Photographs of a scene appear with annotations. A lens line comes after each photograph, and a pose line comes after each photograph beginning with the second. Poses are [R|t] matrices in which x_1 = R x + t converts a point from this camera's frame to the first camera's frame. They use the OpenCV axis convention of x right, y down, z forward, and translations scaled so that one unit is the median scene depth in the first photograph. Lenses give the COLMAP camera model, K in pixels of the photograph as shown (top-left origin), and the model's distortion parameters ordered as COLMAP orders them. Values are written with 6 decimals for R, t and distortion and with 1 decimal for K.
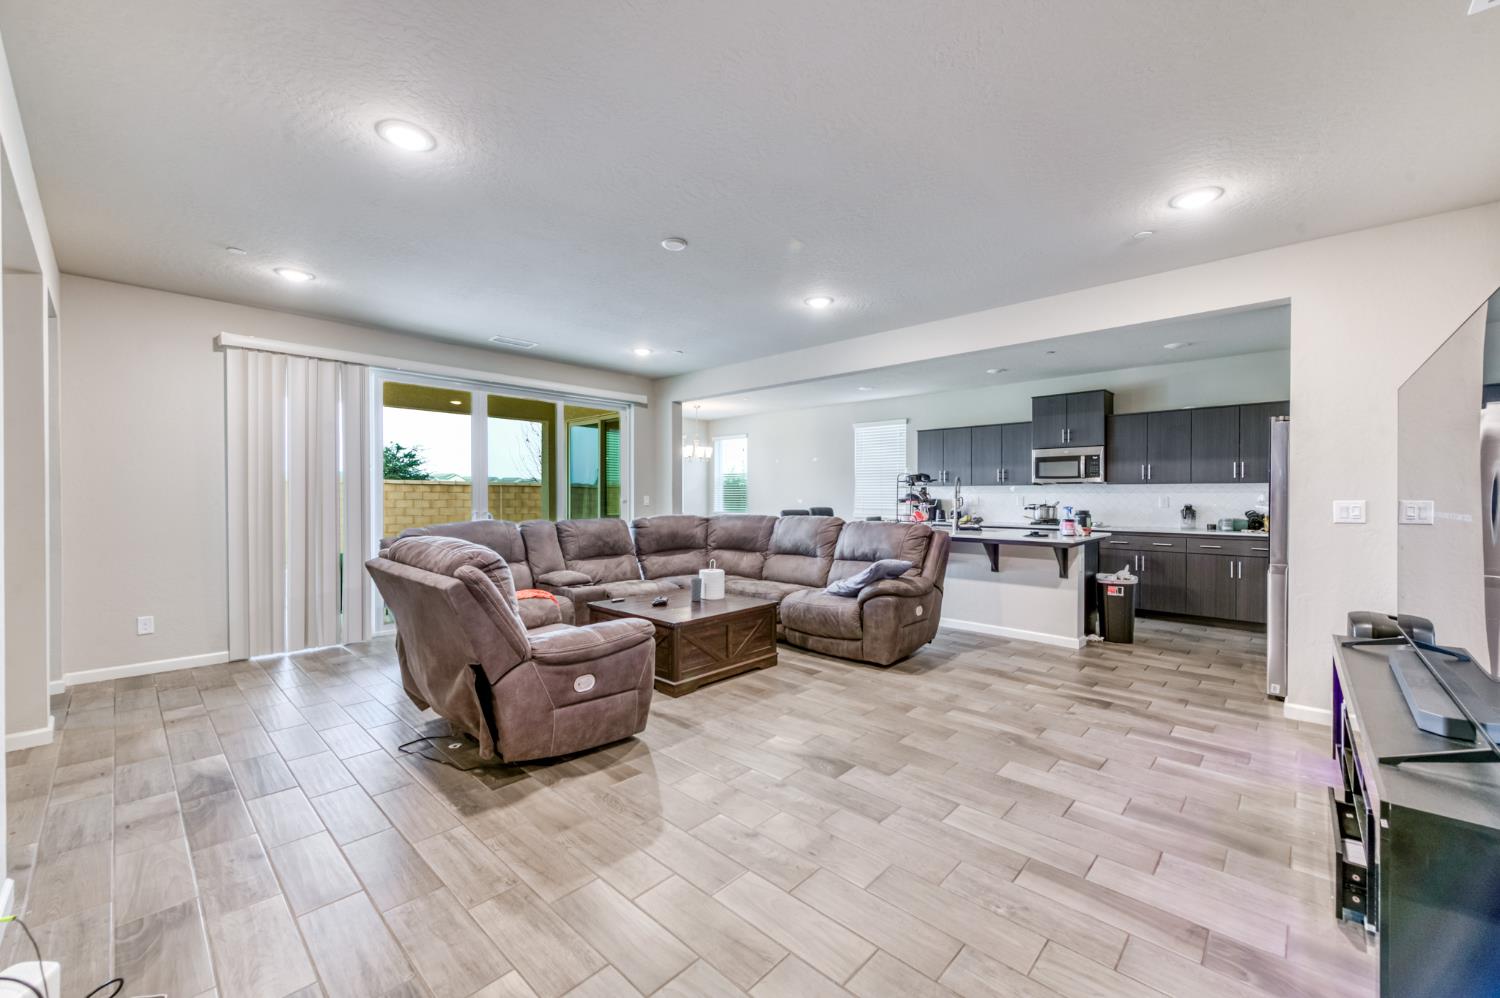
lens RADIAL K [[603.8, 0, 746.4], [0, 603.8, 500.1], [0, 0, 1]] dist [0.013121, -0.002899]
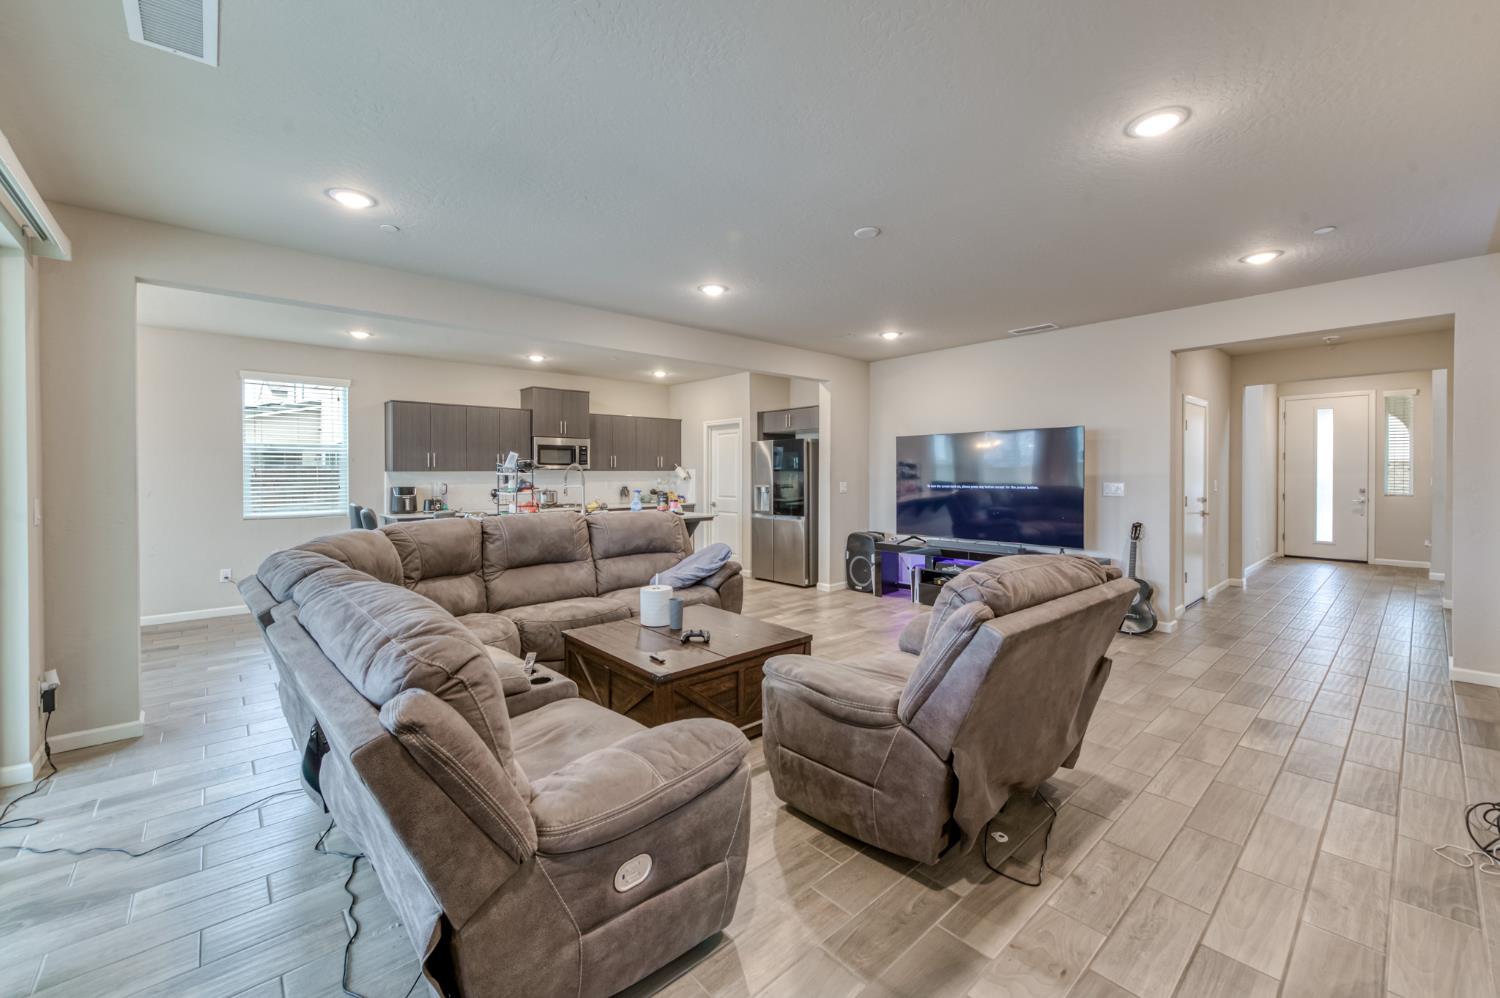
lens RADIAL K [[603.8, 0, 752.9], [0, 603.8, 485.0], [0, 0, 1]] dist [0.013121, -0.002899]
pose [[0.061684, -0.023621, 0.997816, -1.238629], [0.011747, 0.999668, 0.022939, -0.049278], [-0.998027, 0.010306, 0.061941, 1.257701]]
